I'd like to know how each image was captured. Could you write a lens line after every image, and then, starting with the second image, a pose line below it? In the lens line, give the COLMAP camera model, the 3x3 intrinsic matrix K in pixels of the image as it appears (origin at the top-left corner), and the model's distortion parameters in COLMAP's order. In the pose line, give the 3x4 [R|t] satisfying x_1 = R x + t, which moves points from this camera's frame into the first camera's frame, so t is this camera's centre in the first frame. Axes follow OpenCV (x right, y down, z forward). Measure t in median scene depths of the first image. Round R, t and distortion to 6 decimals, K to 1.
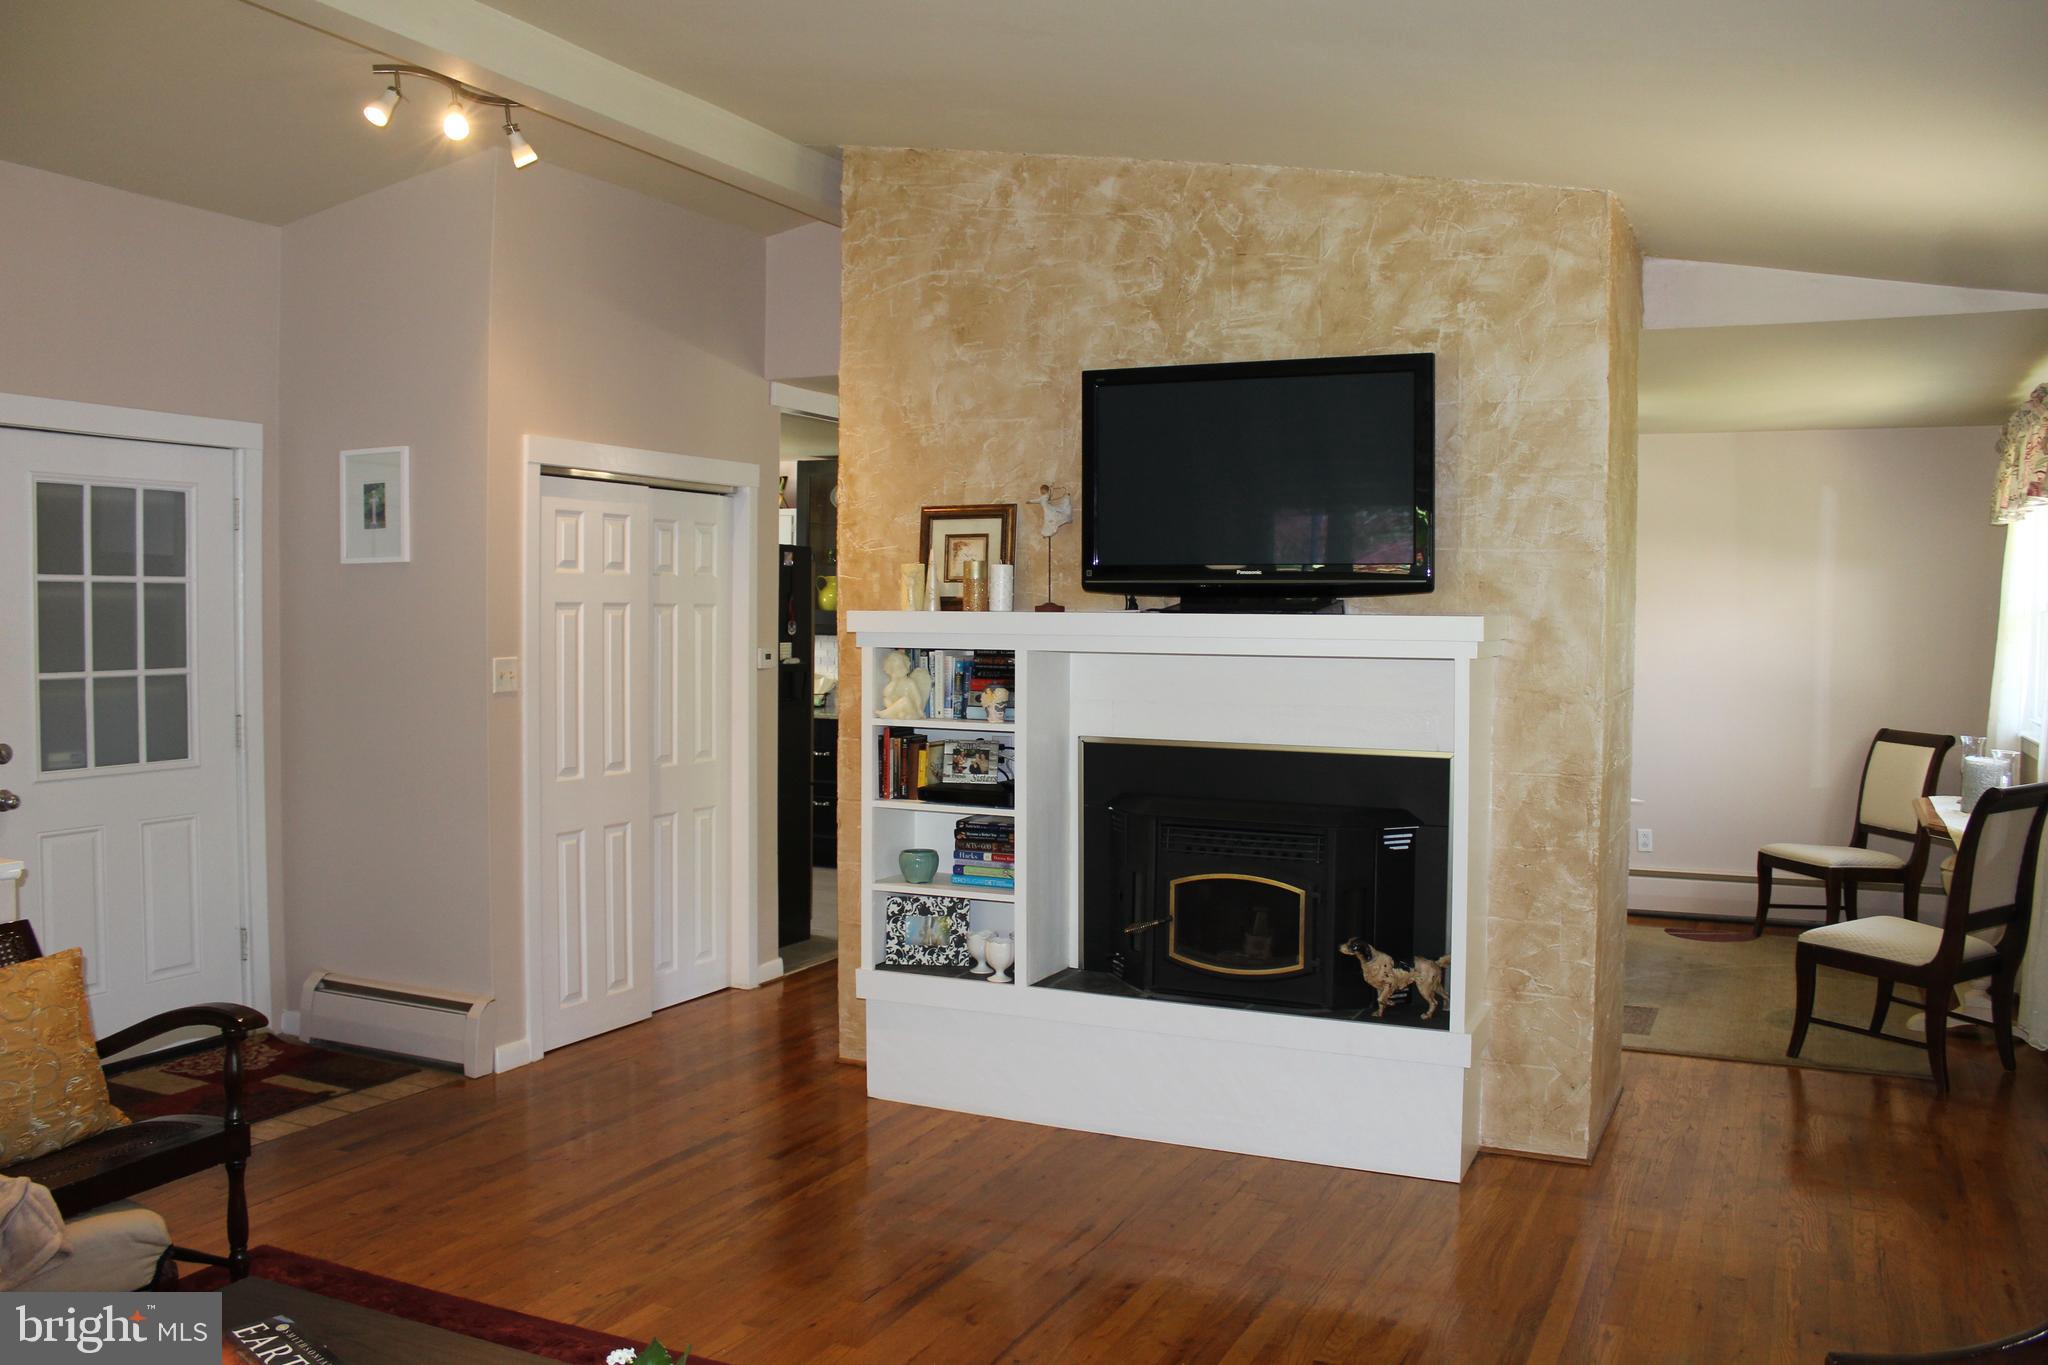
lens RADIAL K [[1686.5, 0, 1034.6], [0, 1686.5, 674.0], [0, 0, 1]] dist [-0.165707, 0.139381]
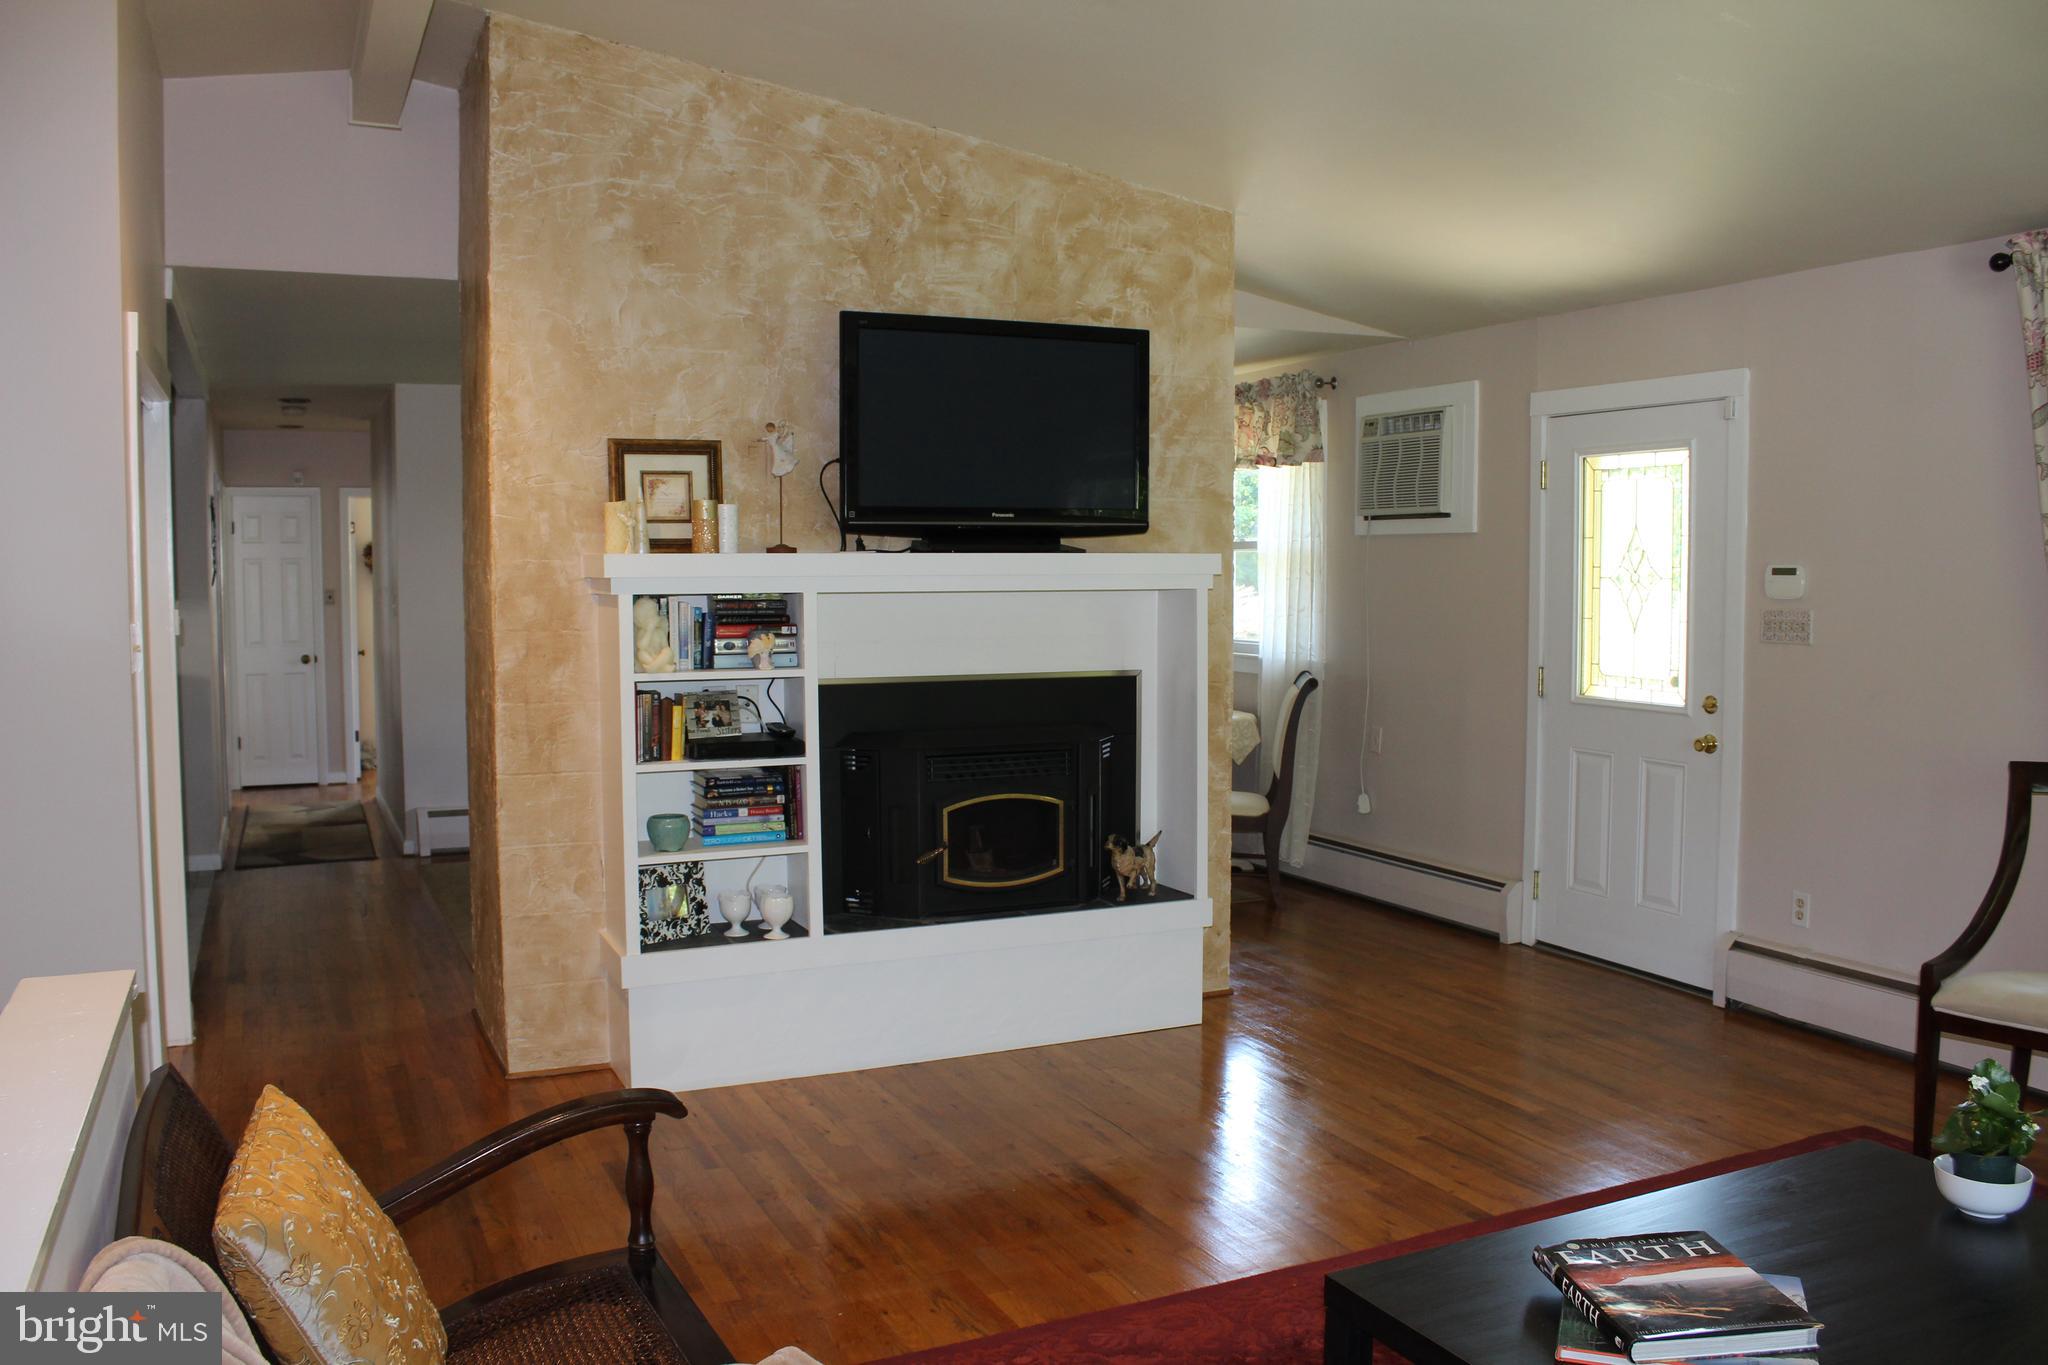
lens RADIAL K [[1686.5, 0, 1034.6], [0, 1686.5, 674.0], [0, 0, 1]] dist [-0.165707, 0.139381]
pose [[0.635049, -0.057305, 0.770343, -0.646751], [0.036695, 0.998357, 0.044016, -0.004909], [-0.771600, 0.000316, 0.636108, 0.270811]]
